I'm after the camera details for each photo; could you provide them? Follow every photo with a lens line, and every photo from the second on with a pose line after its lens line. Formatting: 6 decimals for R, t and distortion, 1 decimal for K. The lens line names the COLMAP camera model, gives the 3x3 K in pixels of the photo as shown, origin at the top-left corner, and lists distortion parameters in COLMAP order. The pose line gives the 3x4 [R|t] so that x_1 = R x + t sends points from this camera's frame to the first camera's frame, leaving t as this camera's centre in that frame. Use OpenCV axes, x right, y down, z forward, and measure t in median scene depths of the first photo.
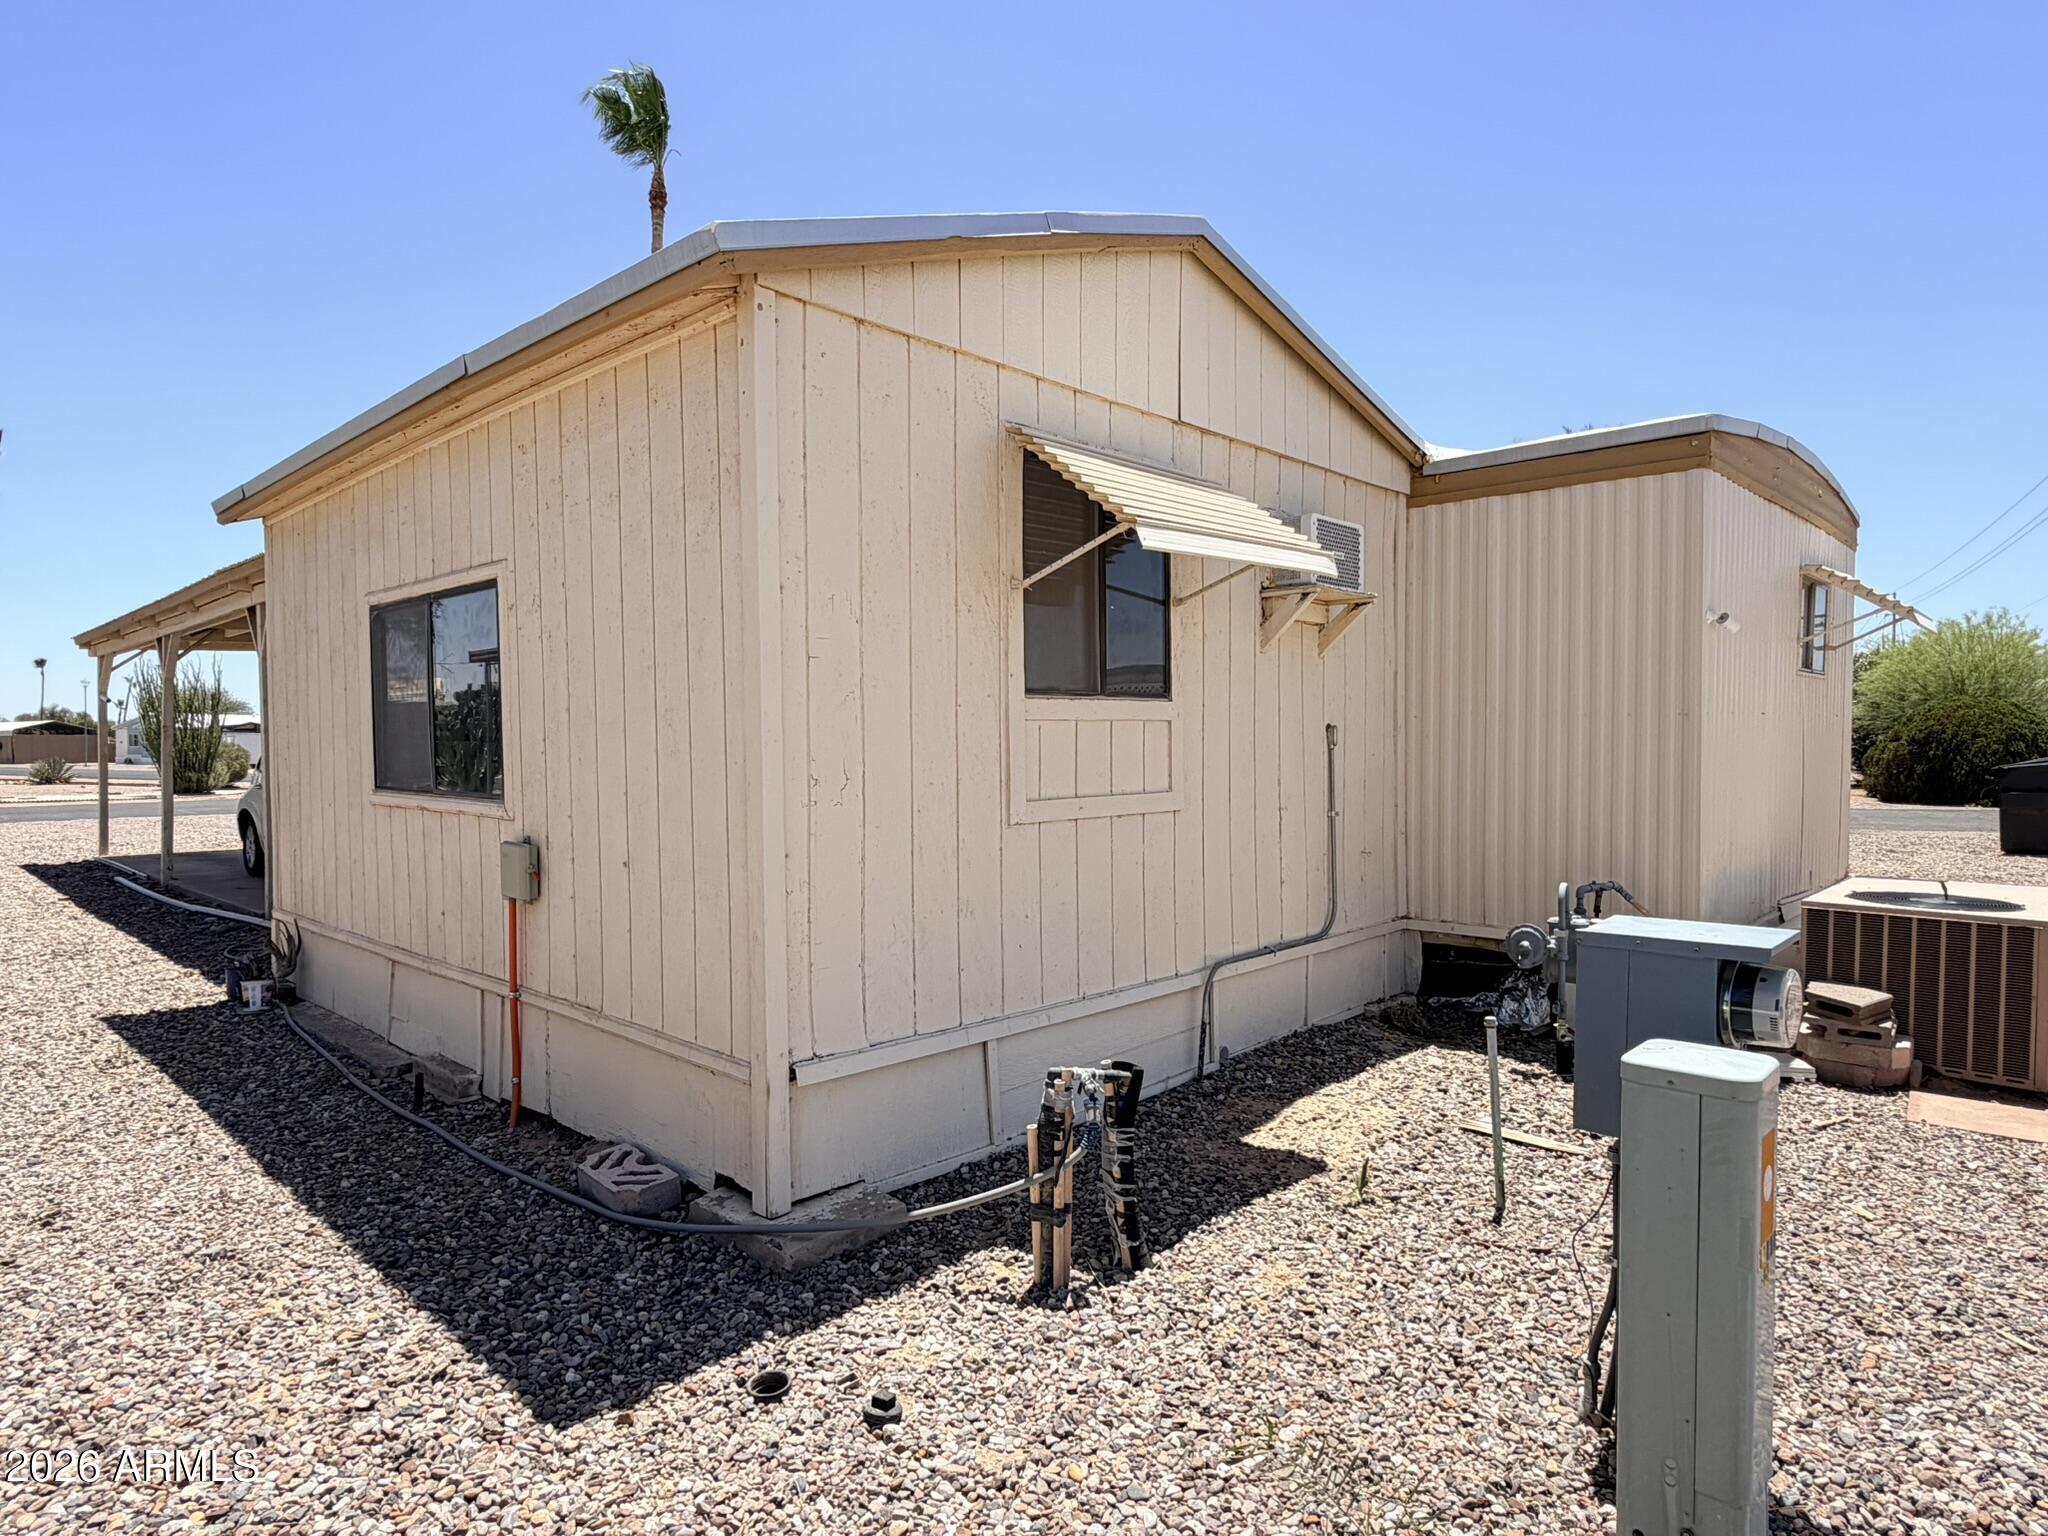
lens RADIAL K [[1196.4, 0, 1024.0], [0, 1196.4, 774.5], [0, 0, 1]] dist [-0.002512, -0.000974]
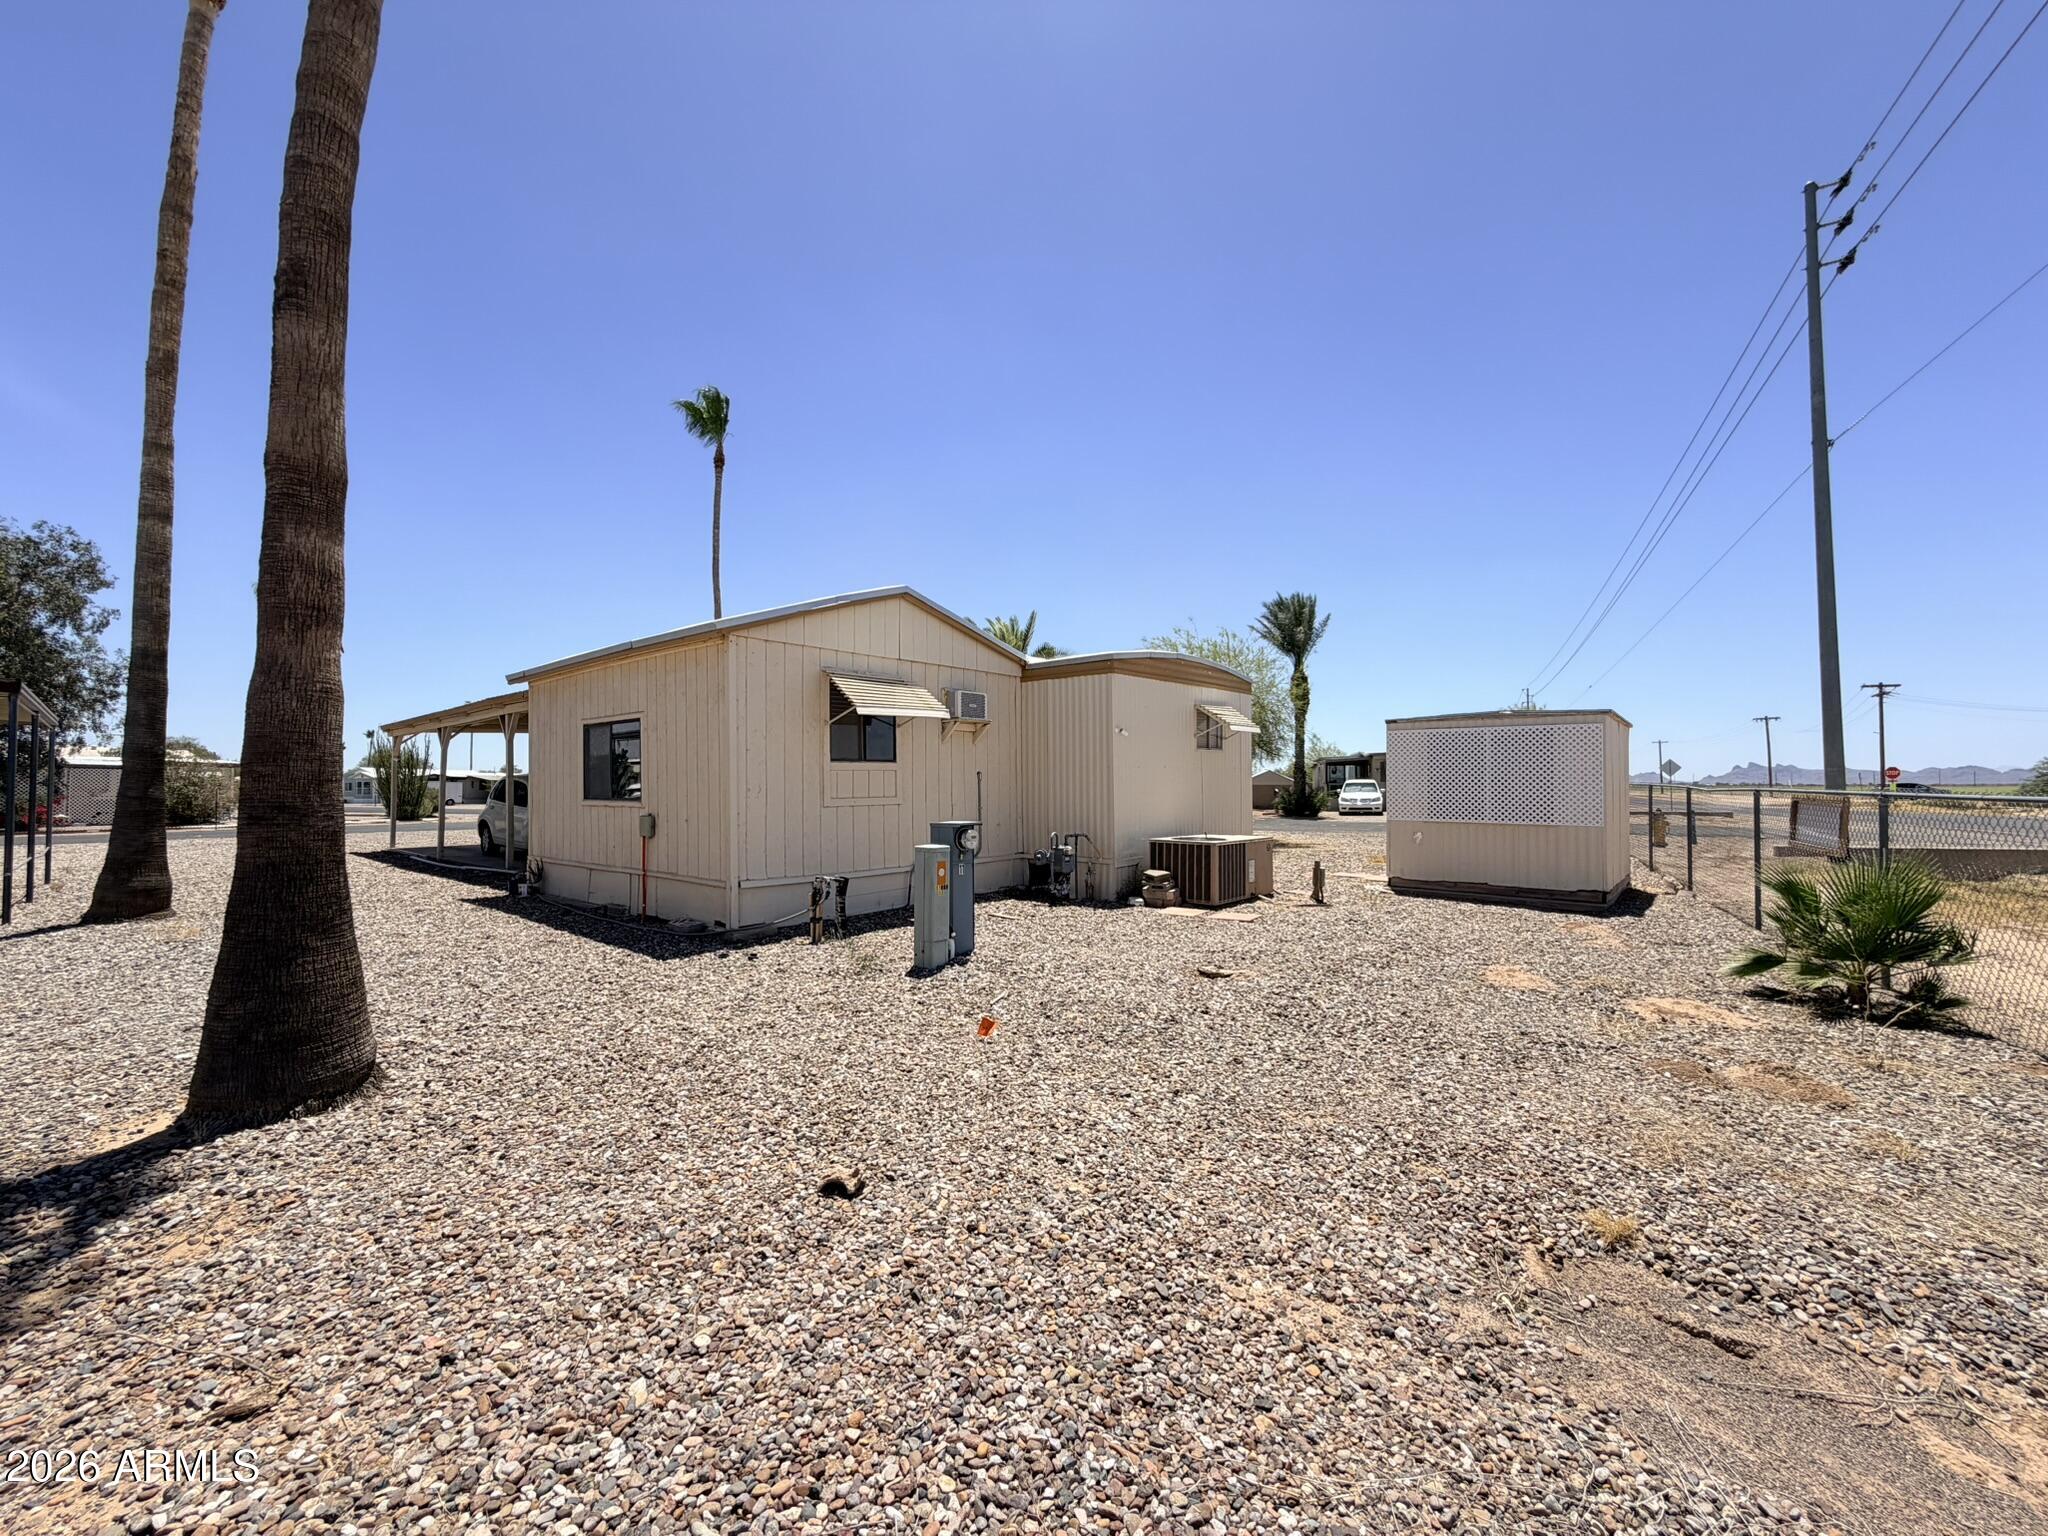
lens RADIAL K [[820.8, 0, 1019.5], [0, 820.8, 768.7], [0, 0, 1]] dist [0.001466, 0.000215]
pose [[0.998655, -0.001827, 0.051815, 0.302528], [0.004353, 0.998805, -0.048676, 0.041514], [-0.051664, 0.048836, 0.997470, -0.842268]]
